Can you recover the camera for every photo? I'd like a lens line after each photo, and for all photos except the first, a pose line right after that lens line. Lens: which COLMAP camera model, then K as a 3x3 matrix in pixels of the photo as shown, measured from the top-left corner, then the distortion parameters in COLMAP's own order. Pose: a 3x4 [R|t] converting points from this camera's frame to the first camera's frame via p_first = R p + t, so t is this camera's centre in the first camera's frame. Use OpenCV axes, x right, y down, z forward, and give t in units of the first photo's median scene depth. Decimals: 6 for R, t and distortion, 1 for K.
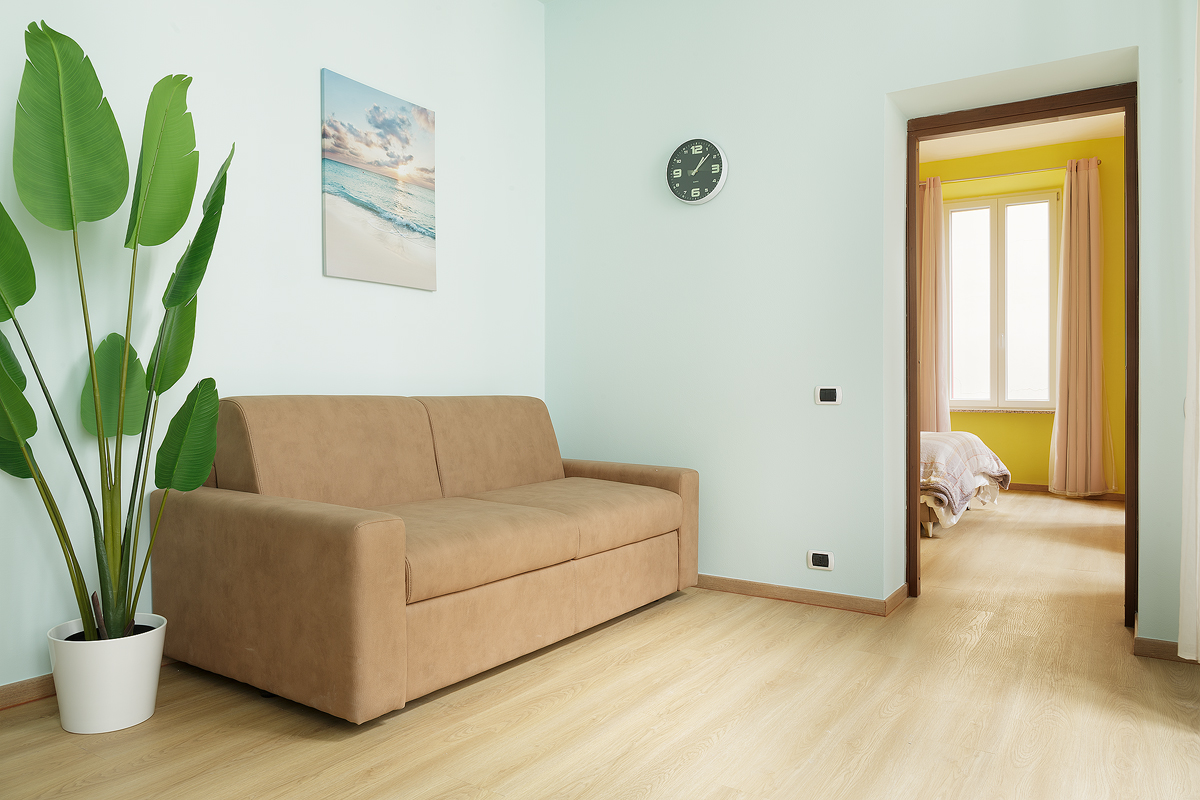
lens RADIAL K [[831.7, 0, 602.2], [0, 831.7, 379.7], [0, 0, 1]] dist [-0.001890, 0.036133]
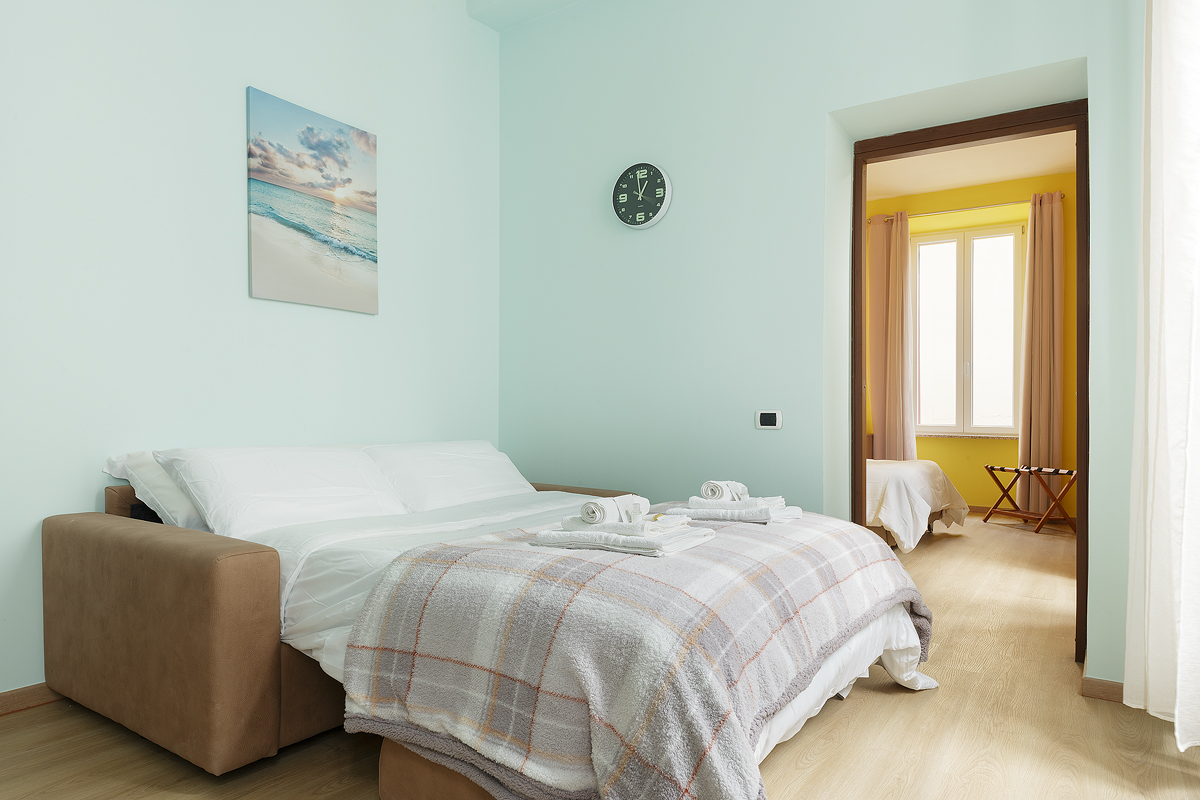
lens RADIAL K [[747.9, 0, 600.0], [0, 747.9, 400.0], [0, 0, 1]] dist [0.025330, 0.000657]
pose [[0.999696, 0.002719, -0.024521, 0.094972], [-0.002925, 0.999961, -0.008360, 0.003073], [0.024497, 0.008429, 0.999664, 0.110060]]
